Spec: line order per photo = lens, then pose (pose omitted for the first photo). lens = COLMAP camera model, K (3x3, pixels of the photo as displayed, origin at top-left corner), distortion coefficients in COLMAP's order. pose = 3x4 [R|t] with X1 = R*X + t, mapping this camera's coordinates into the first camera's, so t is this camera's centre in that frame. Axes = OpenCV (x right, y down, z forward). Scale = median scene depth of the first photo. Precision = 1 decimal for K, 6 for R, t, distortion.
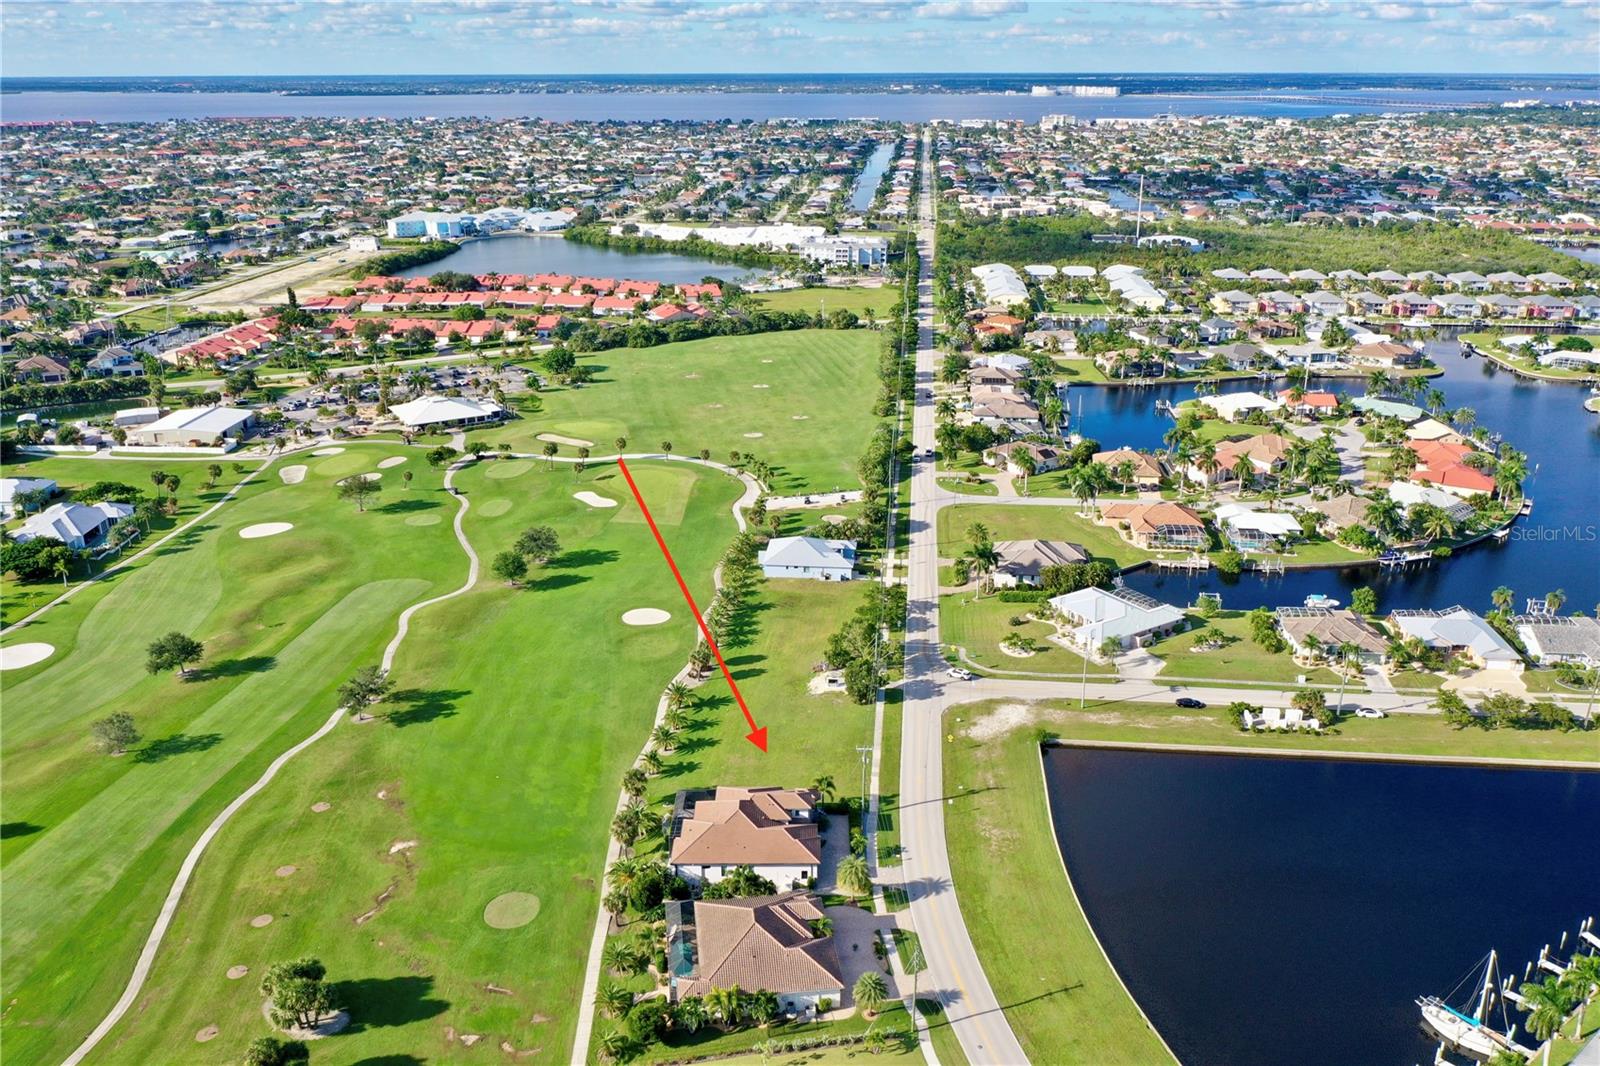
lens RADIAL K [[1282.7, 0, 798.9], [0, 1282.7, 550.0], [0, 0, 1]] dist [-0.006597, 0.002049]
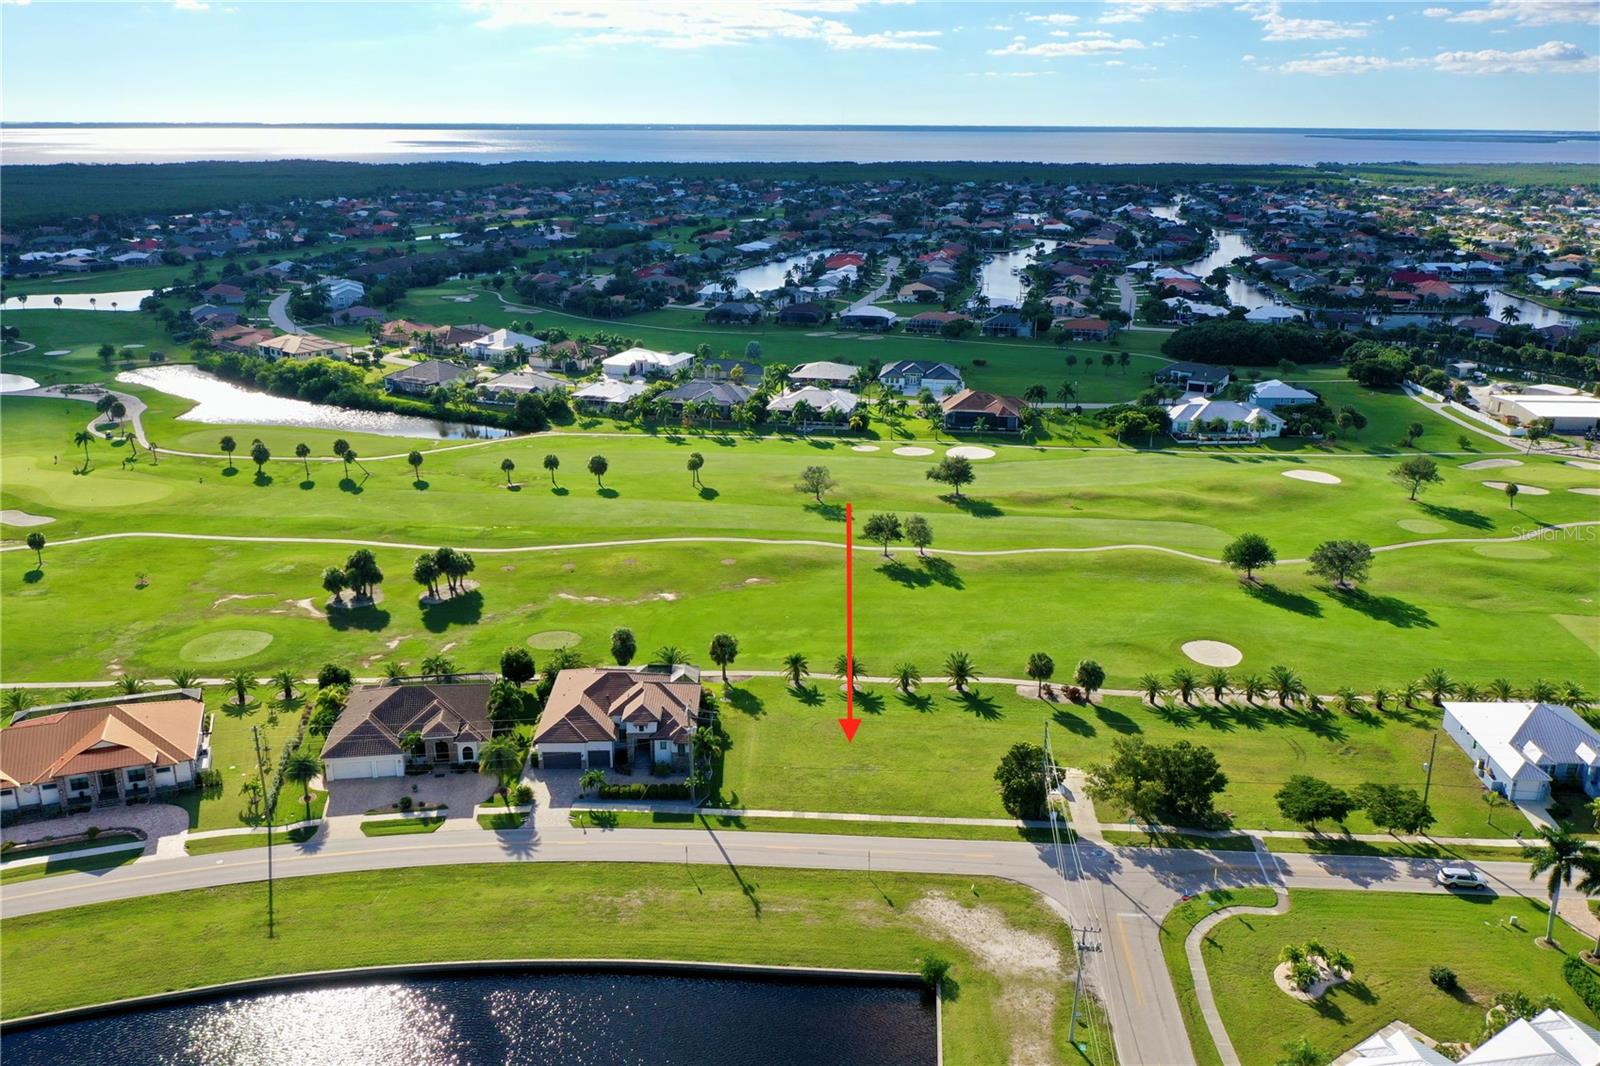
lens RADIAL K [[1281.5, 0, 801.9], [0, 1281.5, 534.3], [0, 0, 1]] dist [-0.007689, 0.004458]
pose [[0.023848, 0.310610, -0.950238, 0.505732], [-0.358151, 0.890073, 0.281955, -0.119710], [0.933359, 0.333604, 0.132472, 0.637414]]
